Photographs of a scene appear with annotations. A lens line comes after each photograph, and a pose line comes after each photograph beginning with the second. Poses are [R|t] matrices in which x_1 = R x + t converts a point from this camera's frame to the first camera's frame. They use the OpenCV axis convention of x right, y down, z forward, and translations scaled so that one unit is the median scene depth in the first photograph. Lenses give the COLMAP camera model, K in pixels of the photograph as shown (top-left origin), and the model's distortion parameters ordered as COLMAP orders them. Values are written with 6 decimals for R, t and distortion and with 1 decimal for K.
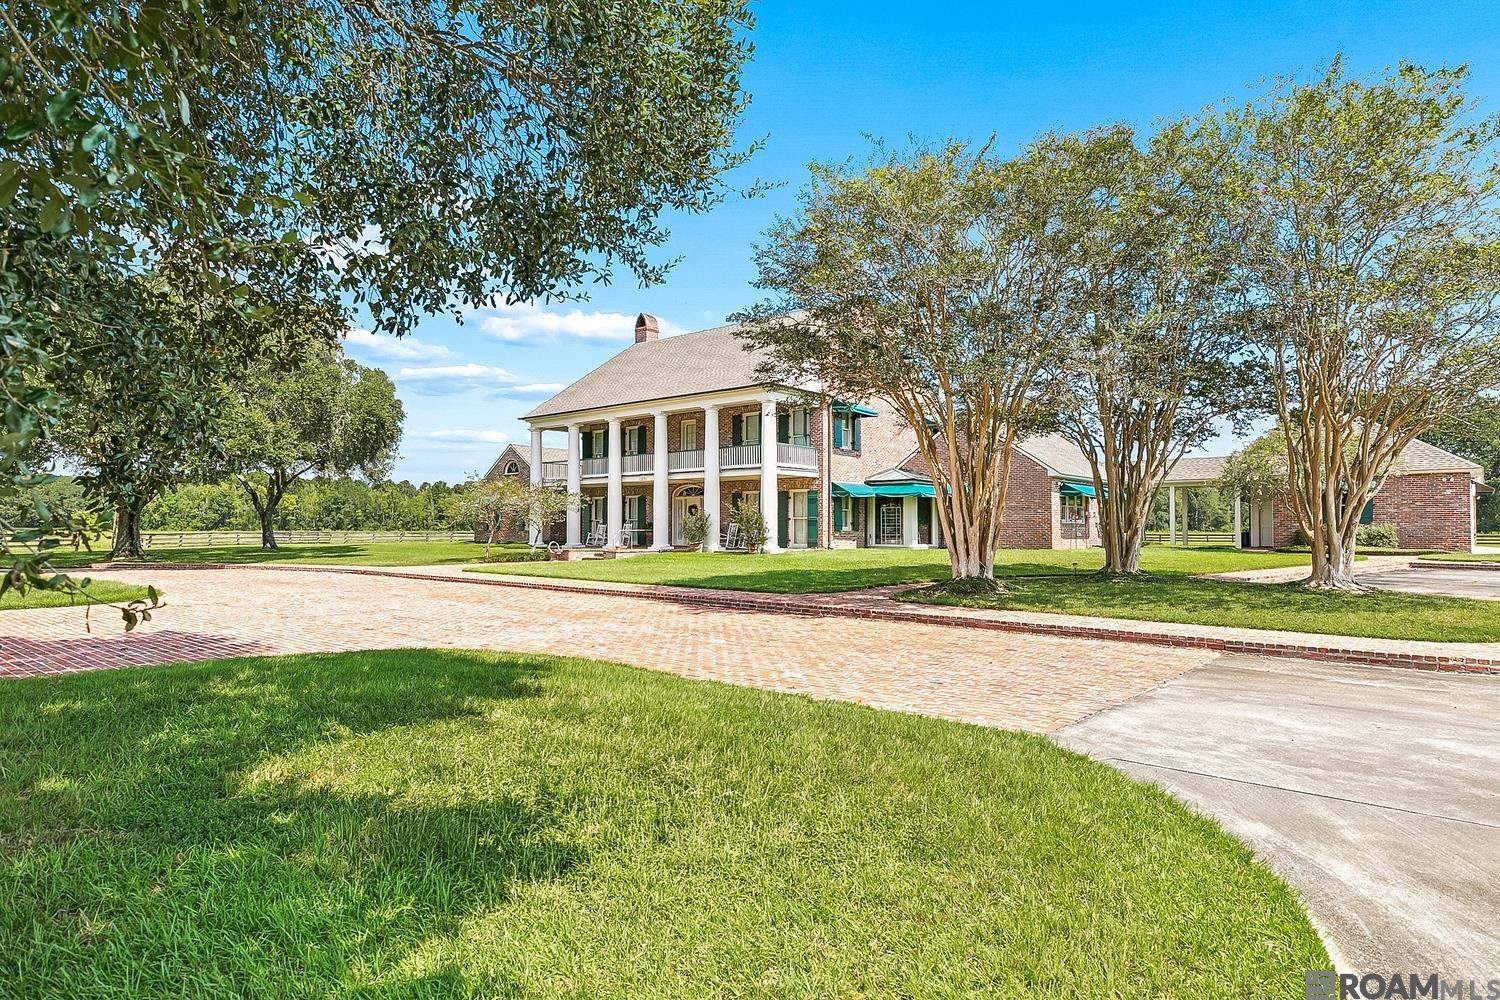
lens RADIAL K [[840.1, 0, 750.0], [0, 840.1, 500.0], [0, 0, 1]] dist [0.001366, -0.001414]
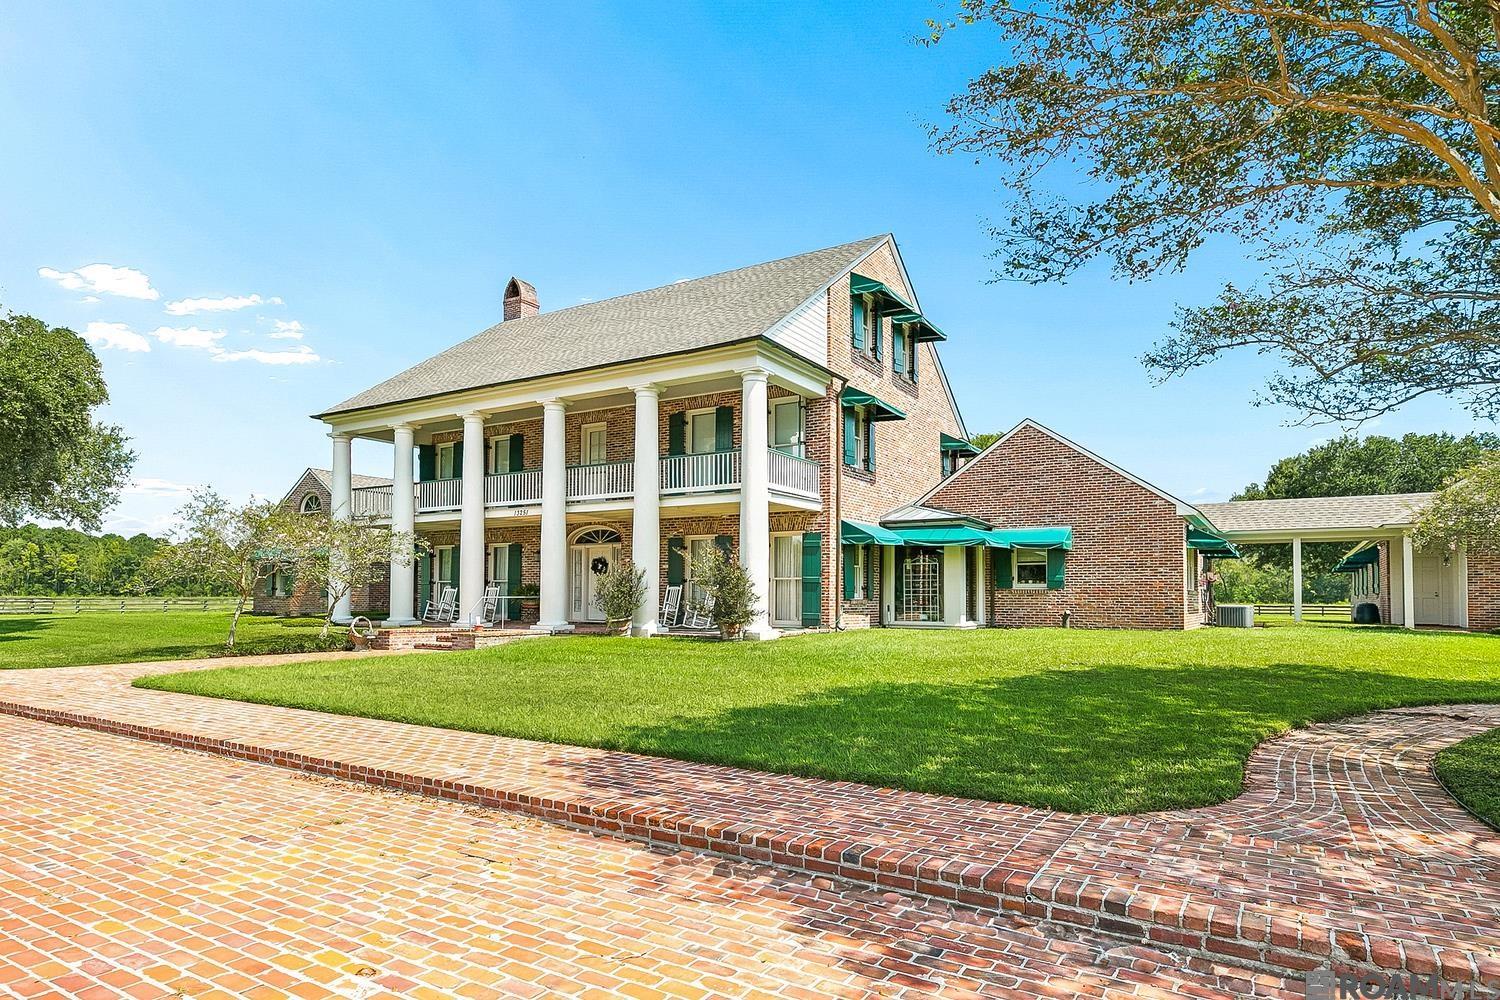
lens RADIAL K [[786.6, 0, 719.9], [0, 786.6, 567.4], [0, 0, 1]] dist [0.003003, -0.000139]
pose [[0.987753, 0.010033, 0.155700, -0.075848], [-0.009674, 0.999949, -0.003063, 0.015104], [-0.155723, 0.001519, 0.987800, 0.427020]]
